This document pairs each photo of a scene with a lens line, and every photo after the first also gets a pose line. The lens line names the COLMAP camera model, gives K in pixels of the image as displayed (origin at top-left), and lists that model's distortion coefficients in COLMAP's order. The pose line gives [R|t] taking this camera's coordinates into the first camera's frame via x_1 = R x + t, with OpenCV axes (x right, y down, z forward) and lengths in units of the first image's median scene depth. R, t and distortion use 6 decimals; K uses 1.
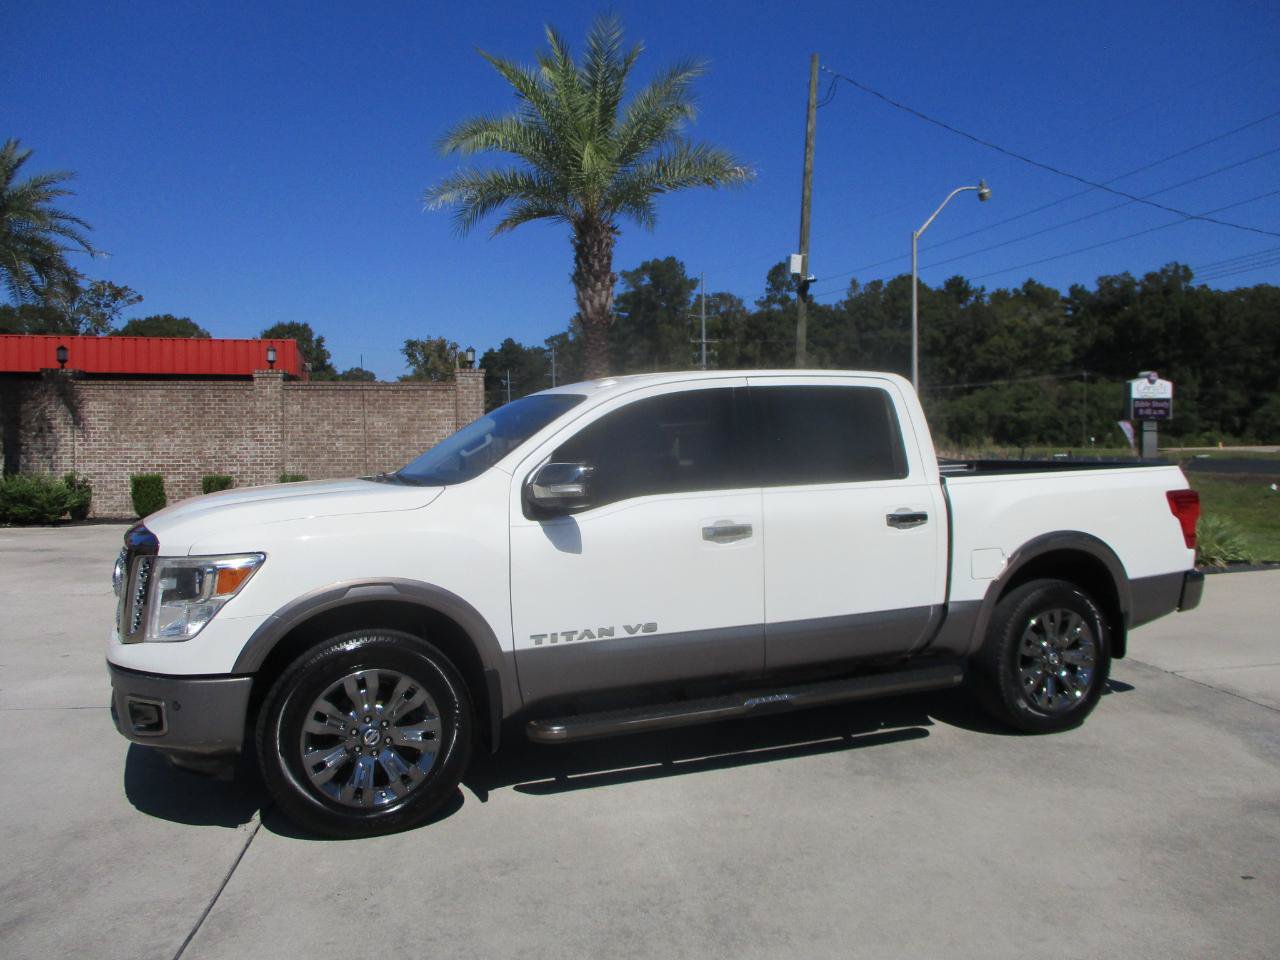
lens RADIAL K [[1058.6, 0, 635.8], [0, 1058.6, 428.6], [0, 0, 1]] dist [-0.032774, 0.002373]
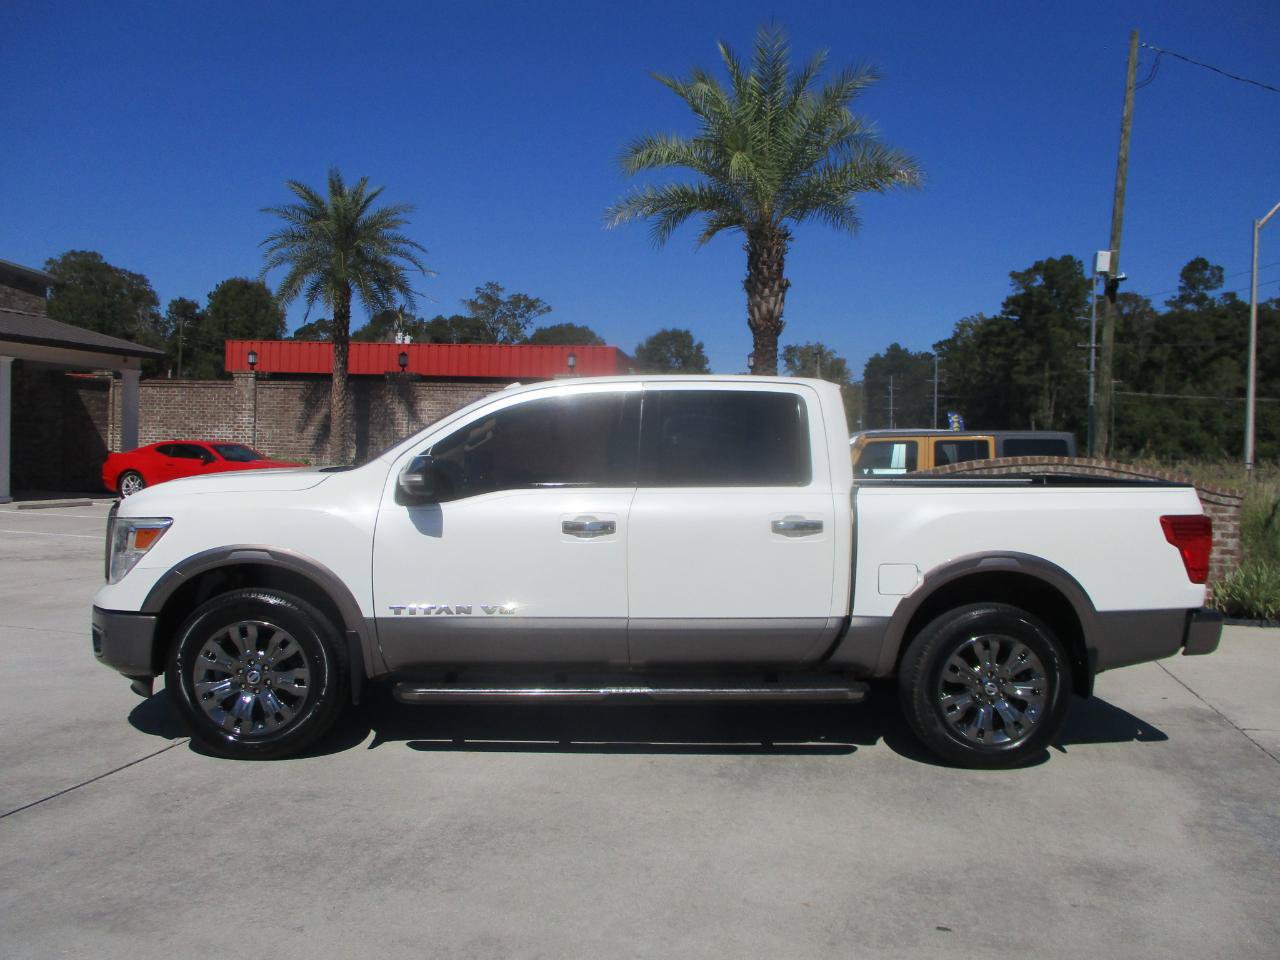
lens RADIAL K [[1055.9, 0, 636.6], [0, 1055.9, 427.5], [0, 0, 1]] dist [-0.032682, 0.005287]
pose [[0.932423, 0.022107, -0.360691, 0.114184], [-0.024227, 0.999706, -0.001357, -0.000447], [0.360555, 0.010004, 0.932684, 0.006726]]
